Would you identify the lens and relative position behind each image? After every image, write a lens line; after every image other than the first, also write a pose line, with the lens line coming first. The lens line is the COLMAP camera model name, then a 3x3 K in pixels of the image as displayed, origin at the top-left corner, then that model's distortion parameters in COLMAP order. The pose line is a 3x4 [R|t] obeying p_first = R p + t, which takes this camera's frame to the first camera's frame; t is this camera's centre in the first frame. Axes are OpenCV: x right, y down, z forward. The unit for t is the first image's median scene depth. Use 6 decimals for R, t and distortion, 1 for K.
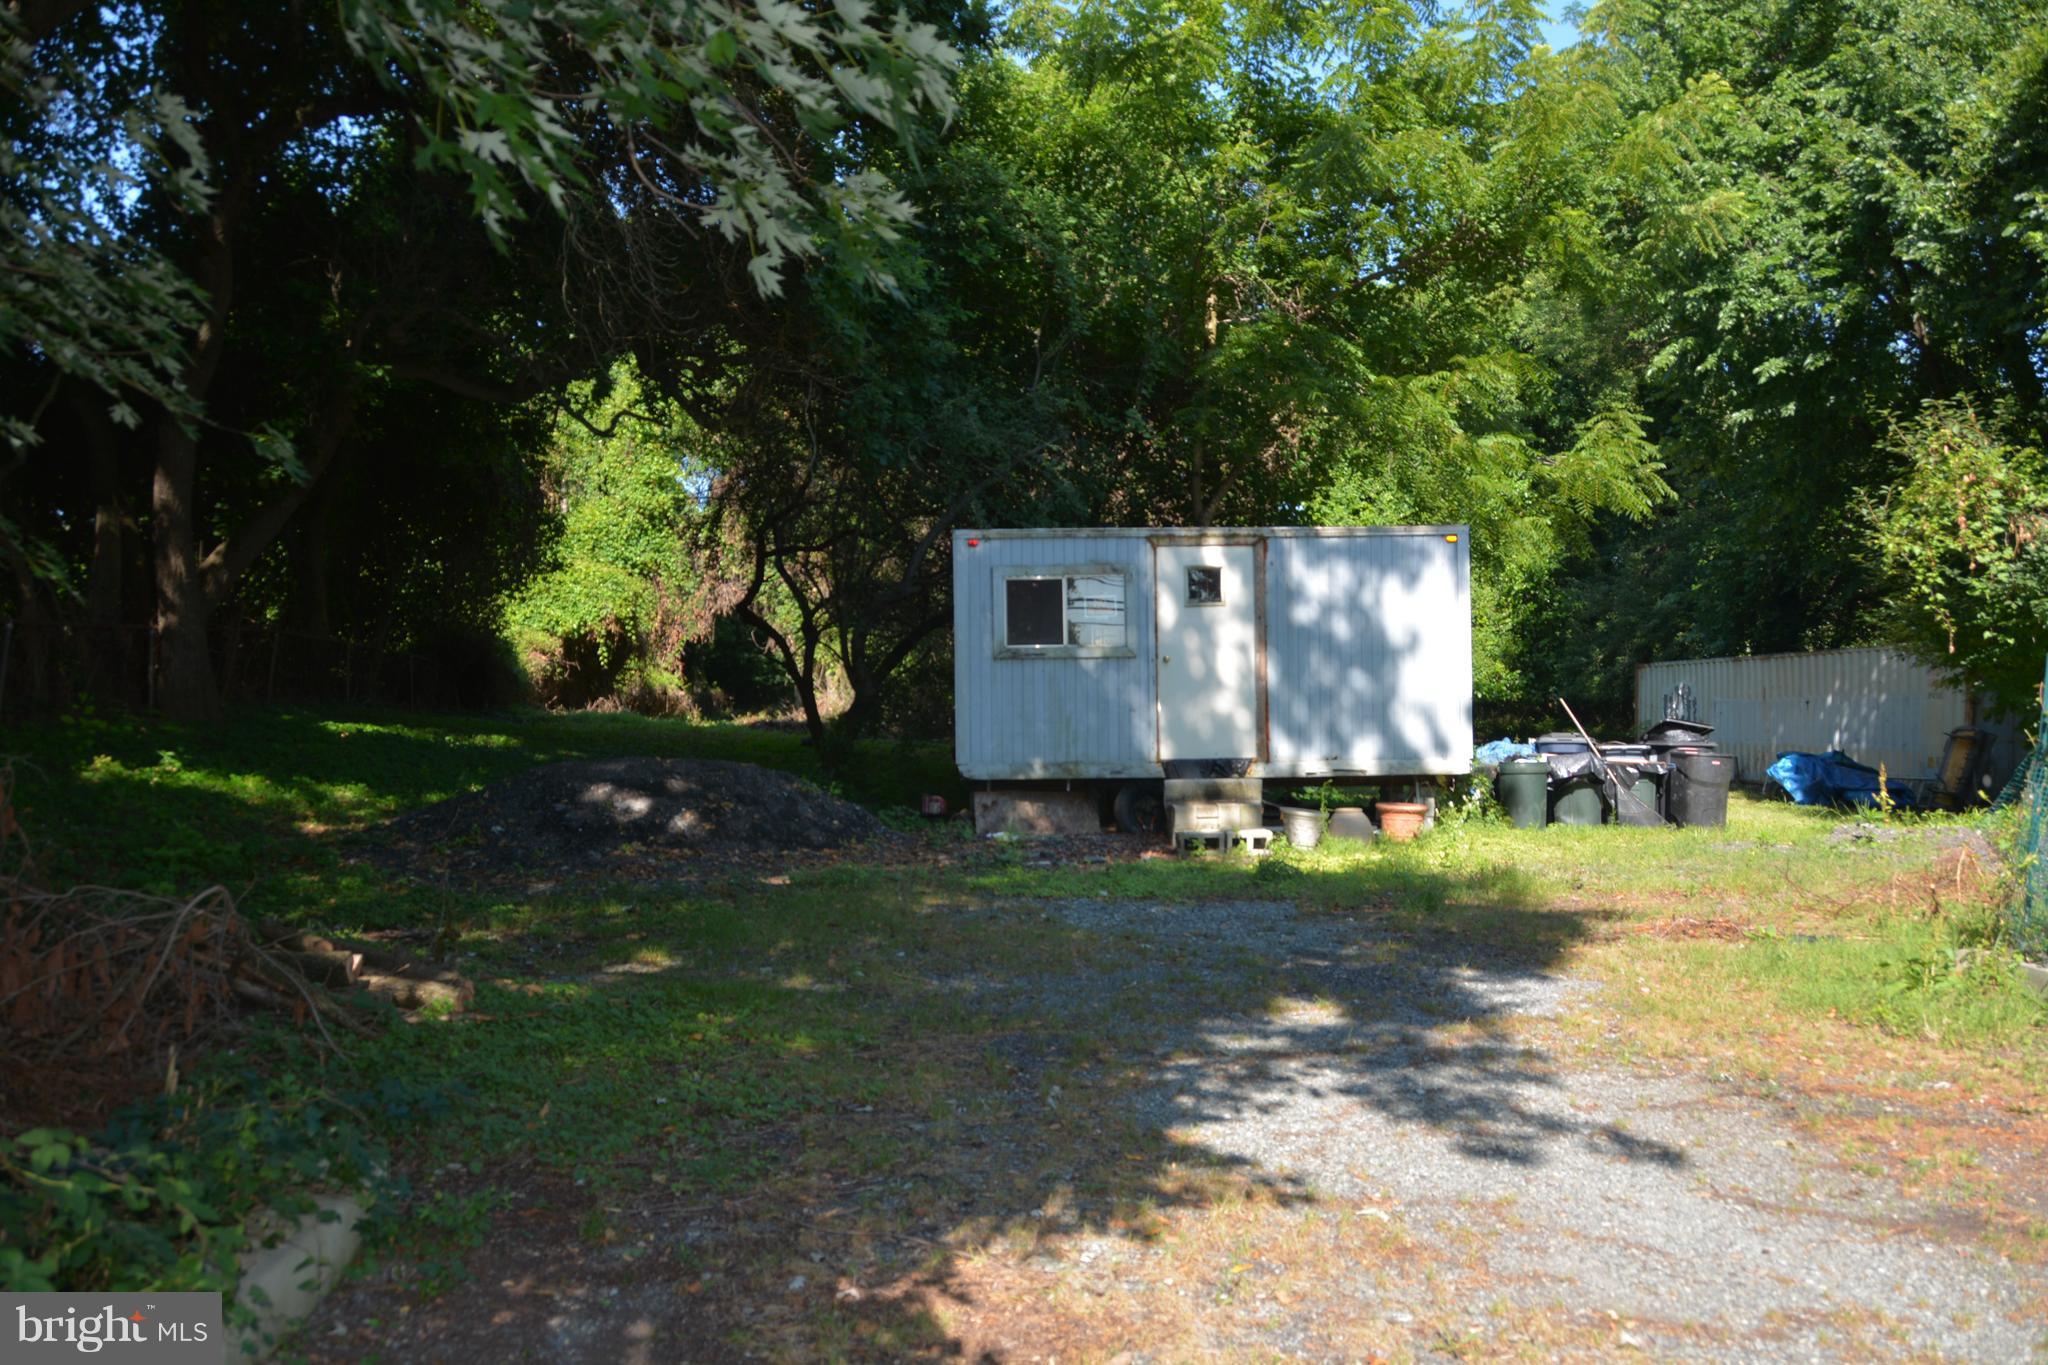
lens RADIAL K [[1583.2, 0, 1012.7], [0, 1583.2, 683.4], [0, 0, 1]] dist [-0.040842, 0.007294]
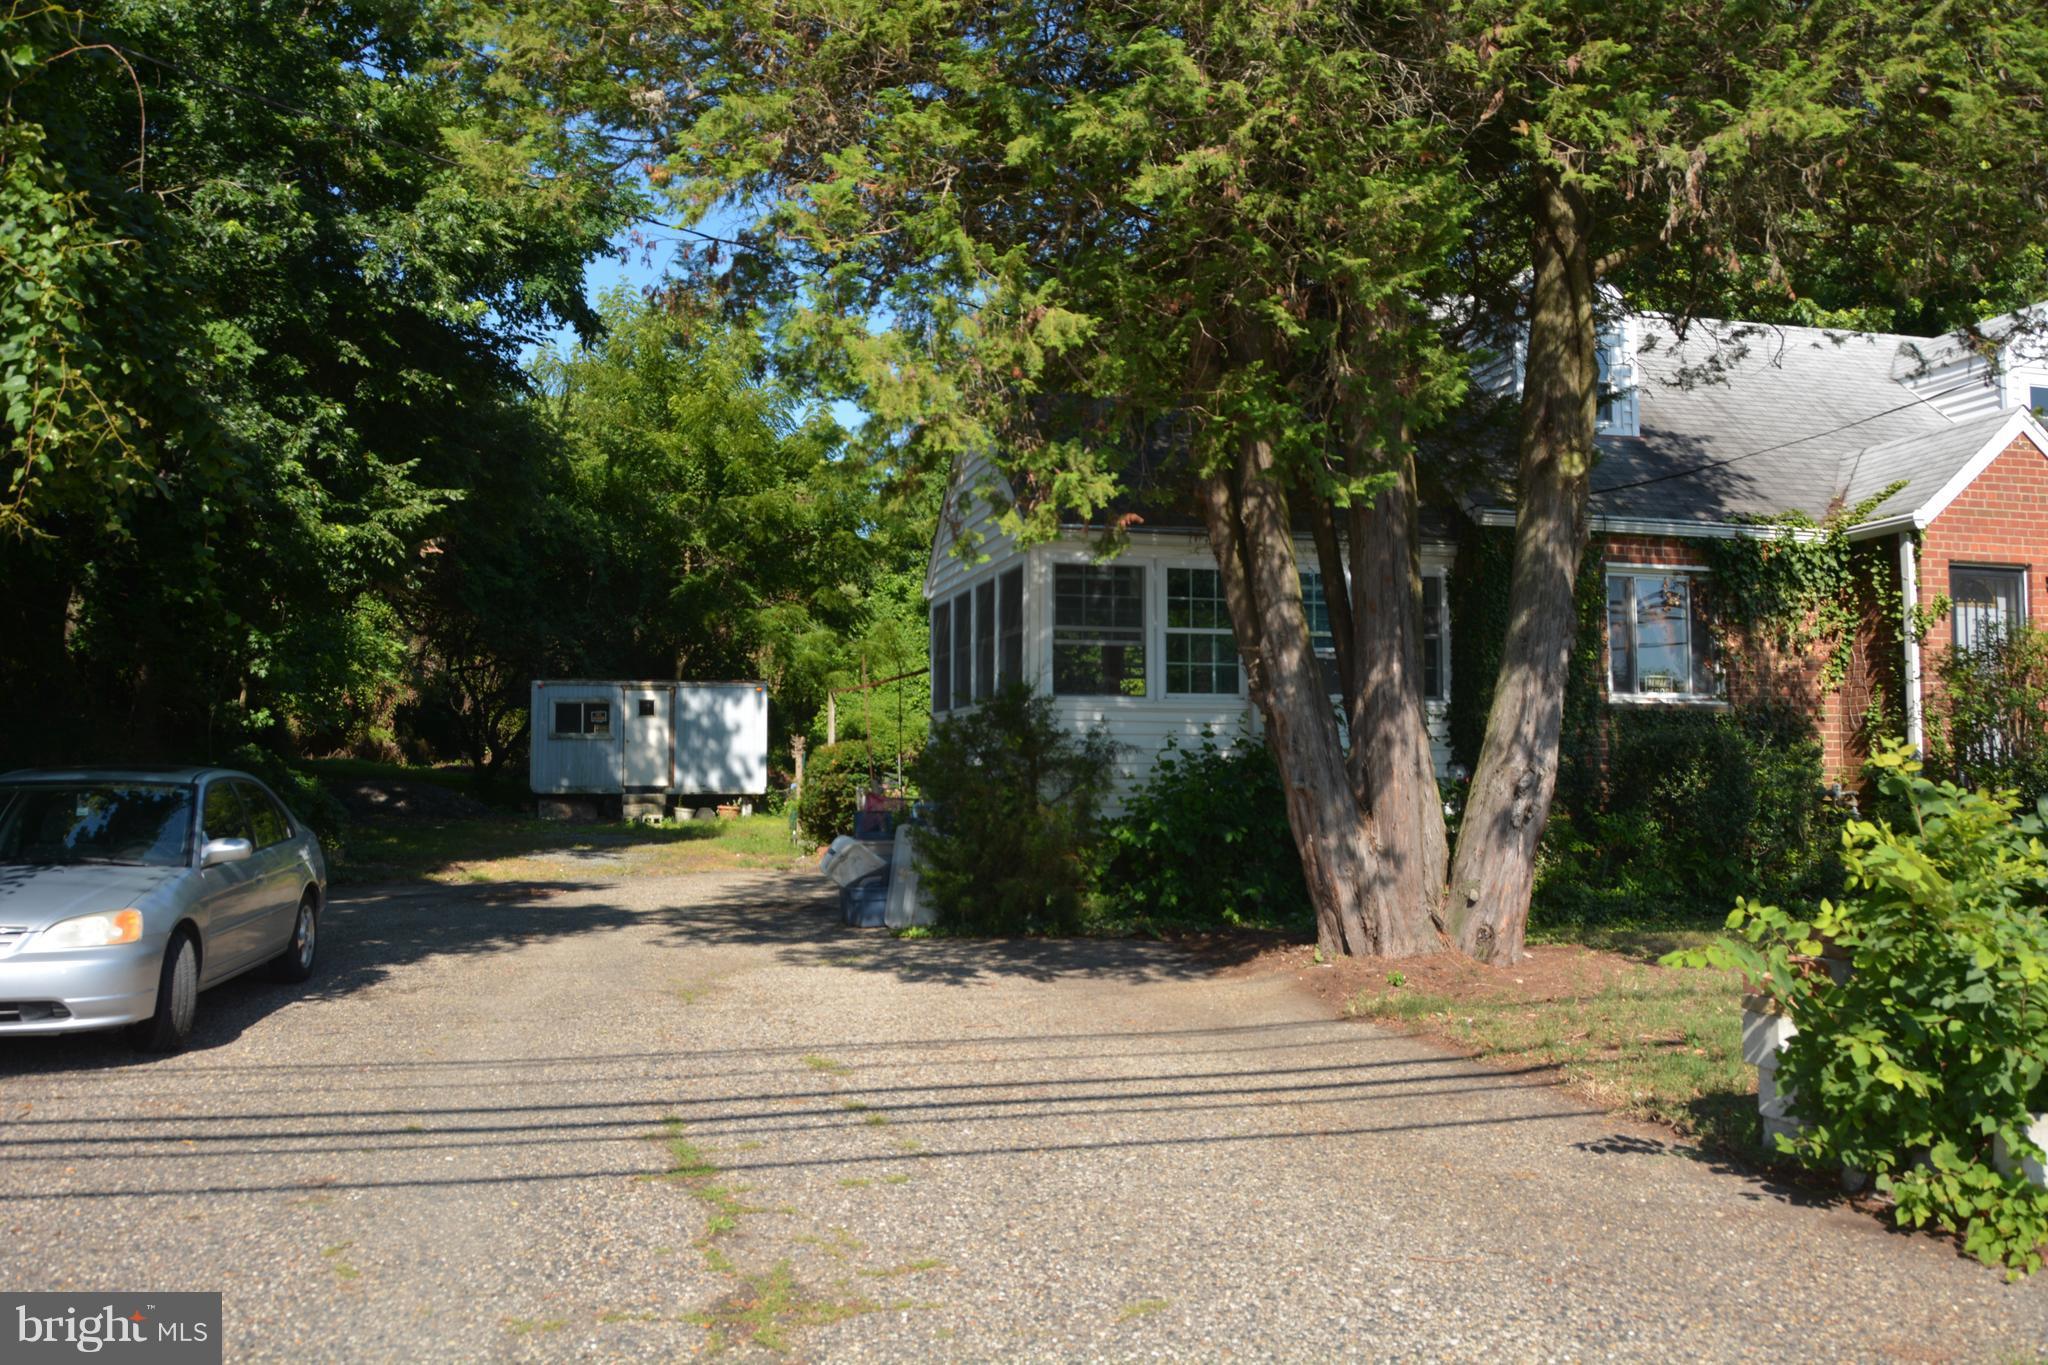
lens RADIAL K [[1583.2, 0, 1012.7], [0, 1583.2, 683.4], [0, 0, 1]] dist [-0.040842, 0.007294]
pose [[0.984580, 0.022282, 0.173511, 0.246706], [-0.015976, 0.999163, -0.037657, -0.011606], [-0.174205, 0.034305, 0.984112, -1.333037]]
